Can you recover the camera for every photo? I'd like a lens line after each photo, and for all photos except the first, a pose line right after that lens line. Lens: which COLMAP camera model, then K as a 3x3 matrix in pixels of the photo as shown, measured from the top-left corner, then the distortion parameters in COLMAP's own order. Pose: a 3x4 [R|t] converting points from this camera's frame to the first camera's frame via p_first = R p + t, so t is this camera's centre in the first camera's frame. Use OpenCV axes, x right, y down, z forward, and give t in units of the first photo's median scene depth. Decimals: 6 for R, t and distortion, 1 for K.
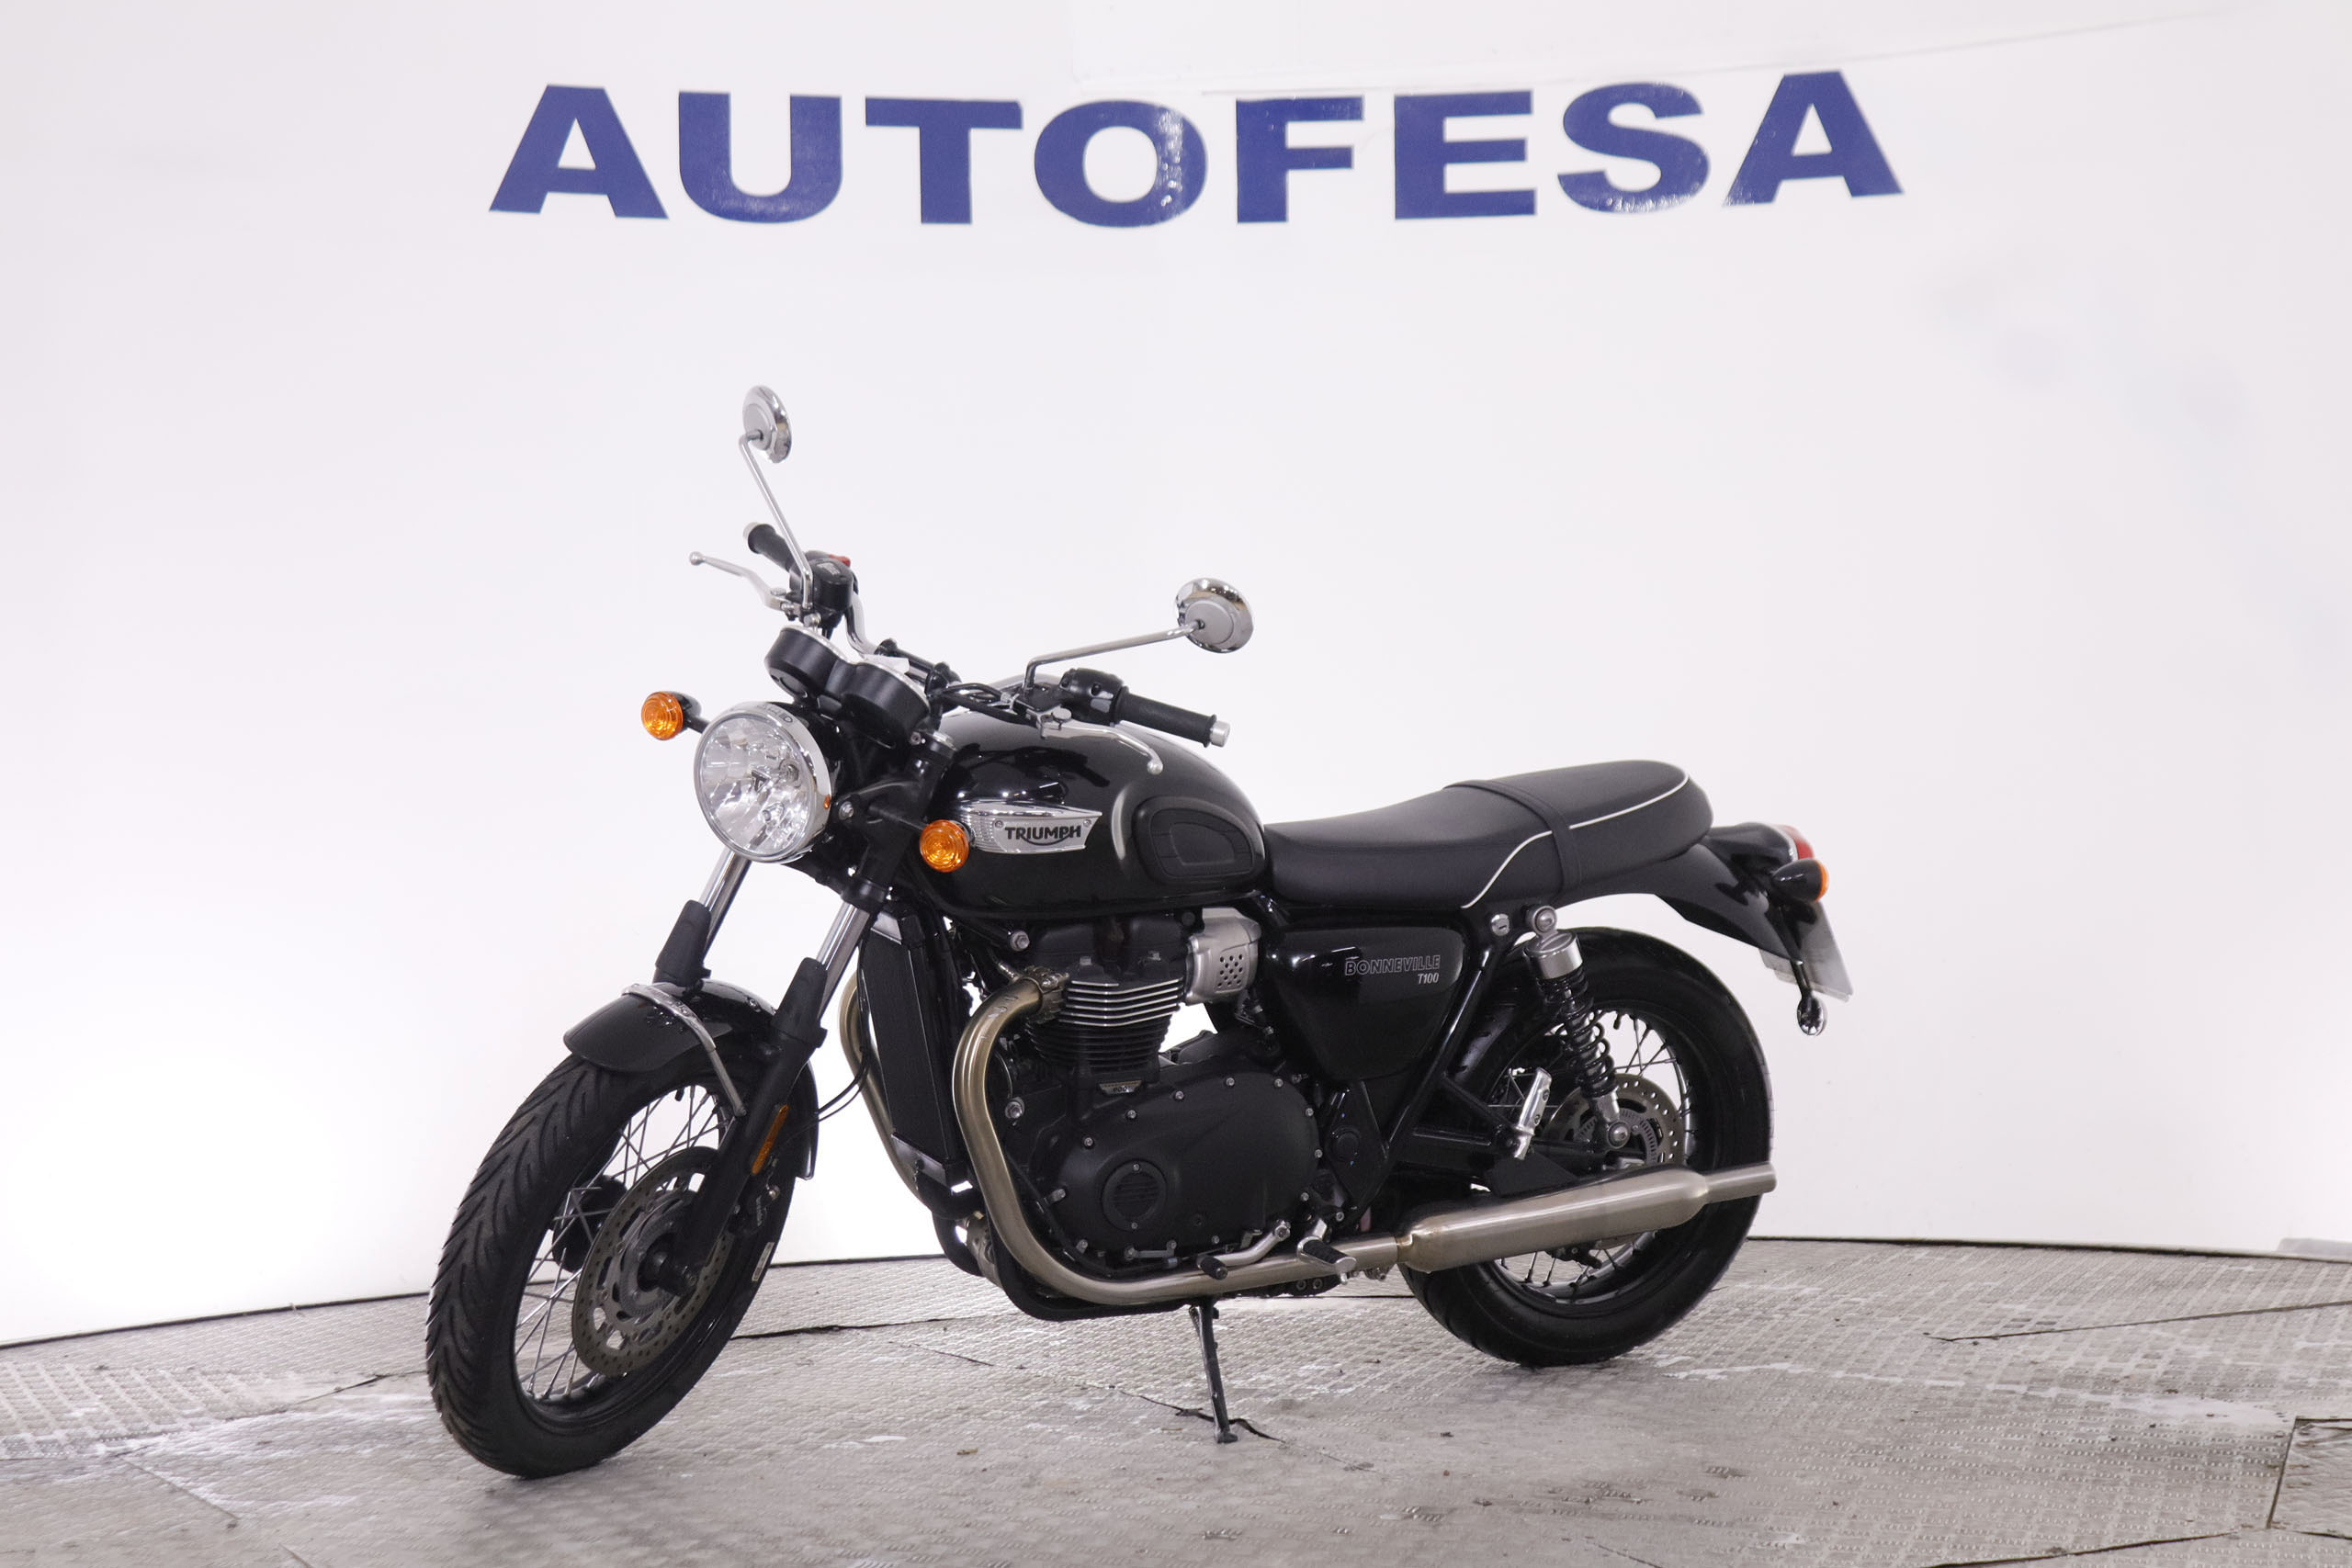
lens RADIAL K [[4077.9, 0, 1173.8], [0, 4077.9, 783.4], [0, 0, 1]] dist [-0.030726, 0.000000]
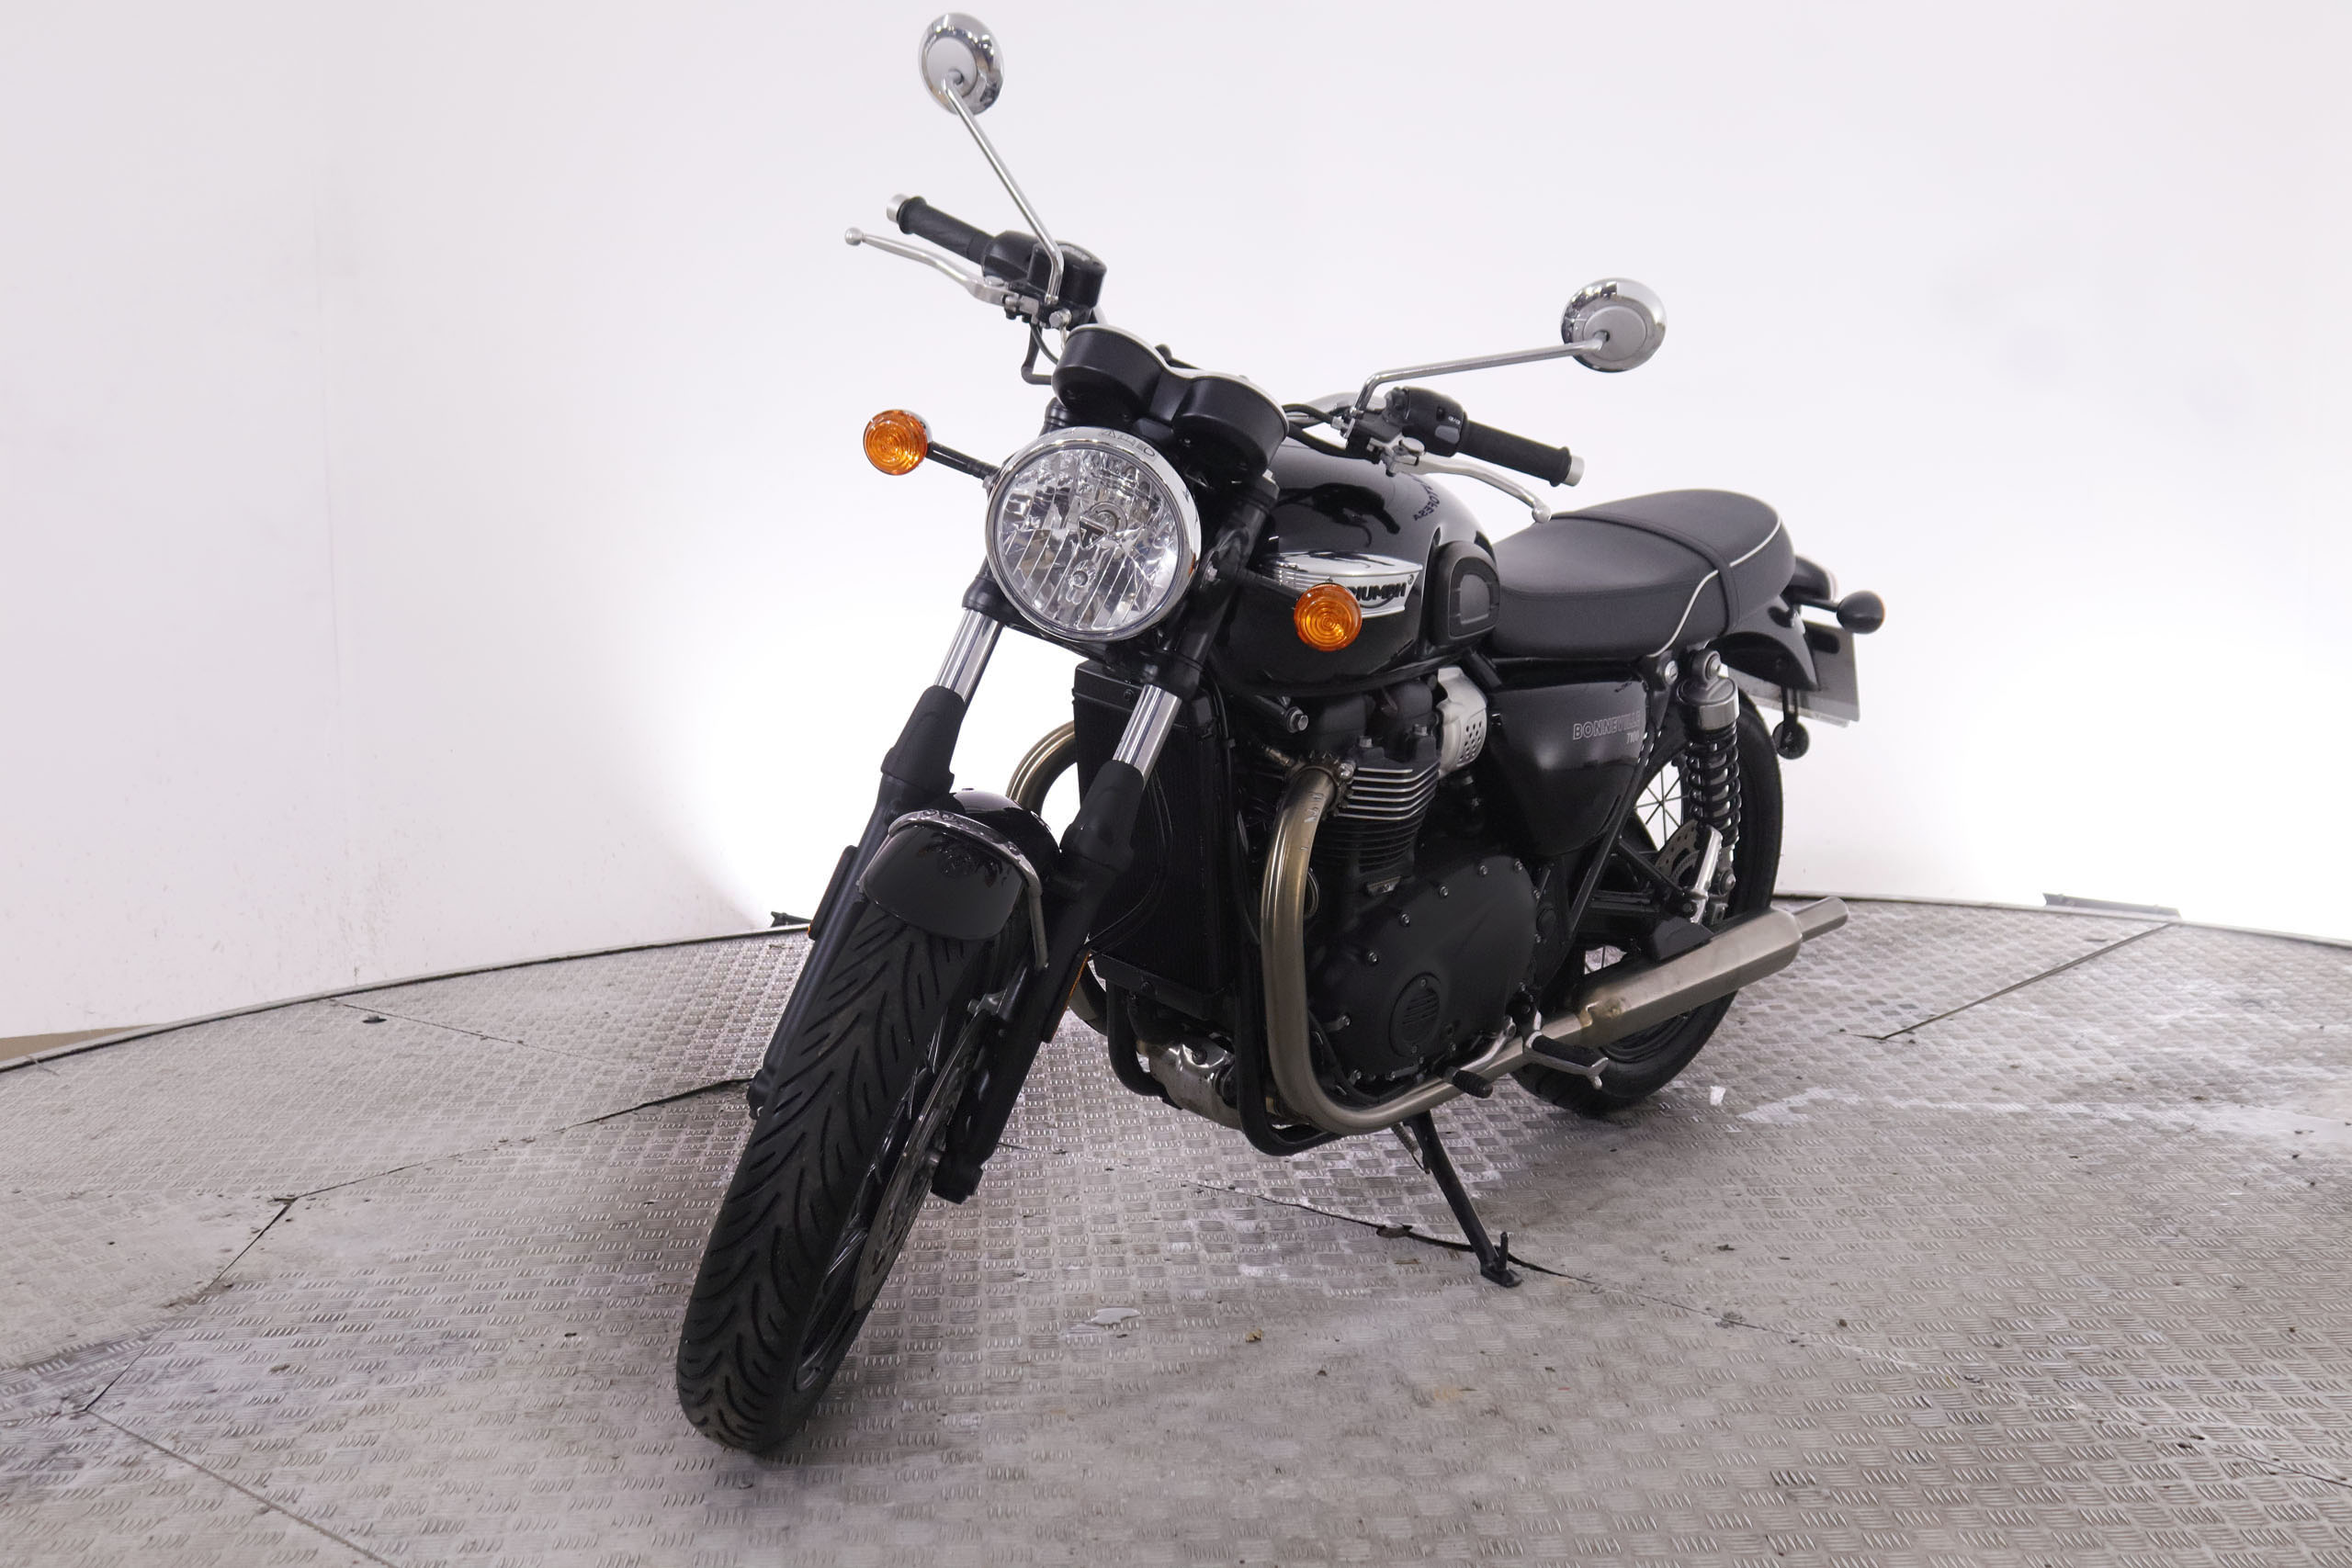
lens RADIAL K [[2576.3, 0, 1184.7], [0, 2576.3, 784.4], [0, 0, 1]] dist [-0.103903, 0.000000]
pose [[0.934720, -0.038692, 0.353272, -0.246816], [-0.007649, 0.991635, 0.128845, -0.015559], [-0.355302, -0.123136, 0.926606, 0.536051]]
